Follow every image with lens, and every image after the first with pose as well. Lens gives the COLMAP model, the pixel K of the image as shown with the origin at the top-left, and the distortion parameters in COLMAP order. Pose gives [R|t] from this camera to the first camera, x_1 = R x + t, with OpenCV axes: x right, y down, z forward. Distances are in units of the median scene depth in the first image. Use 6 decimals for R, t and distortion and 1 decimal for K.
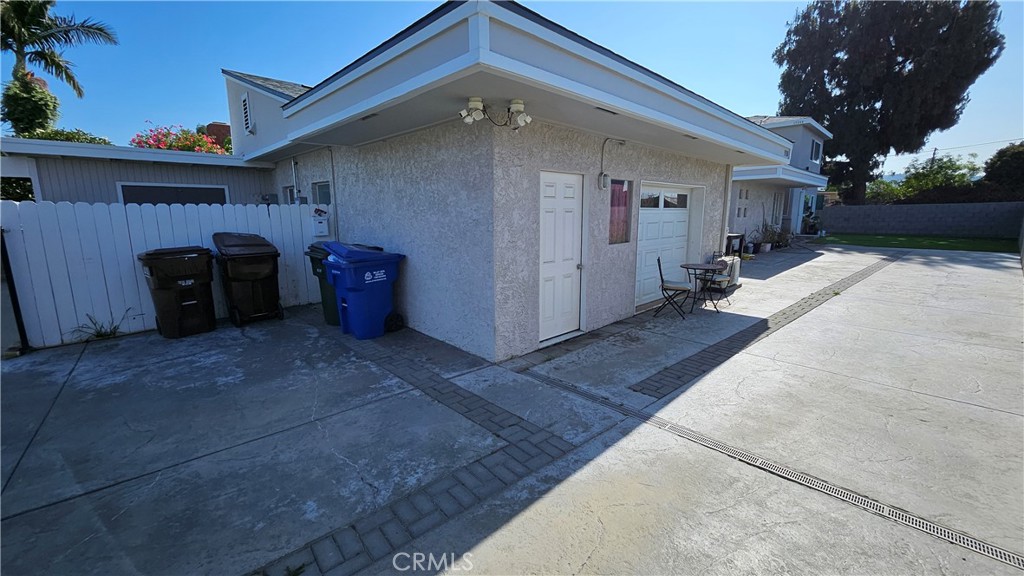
lens RADIAL K [[401.9, 0, 511.1], [0, 401.9, 279.4], [0, 0, 1]] dist [-0.001520, -0.001393]
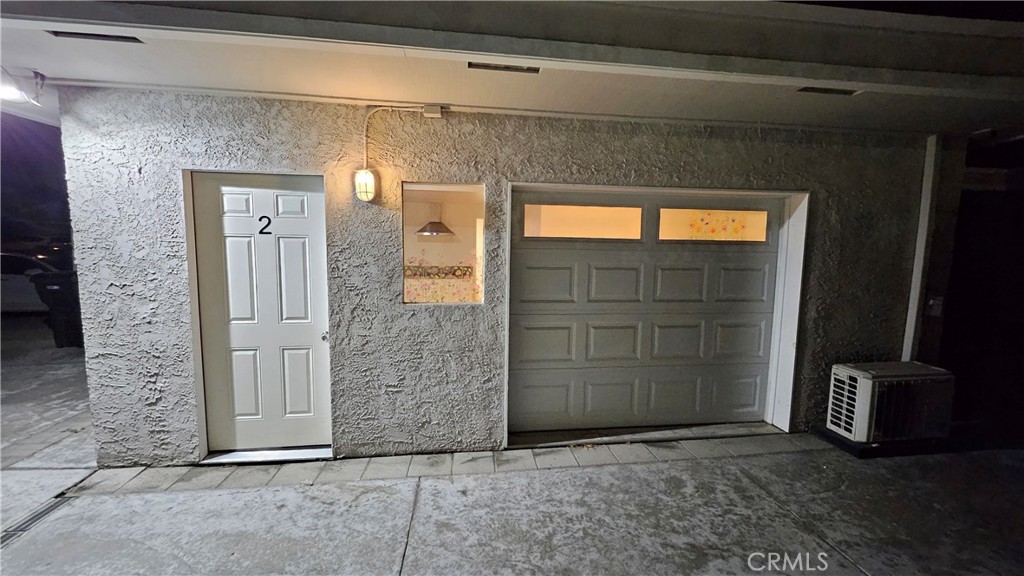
lens RADIAL K [[401.9, 0, 516.4], [0, 401.9, 280.6], [0, 0, 1]] dist [-0.001520, -0.001393]
pose [[0.801054, 0.072332, -0.594206, 0.720281], [-0.118084, 0.992261, -0.038404, -0.121829], [0.586829, 0.100930, 0.803395, 0.699997]]
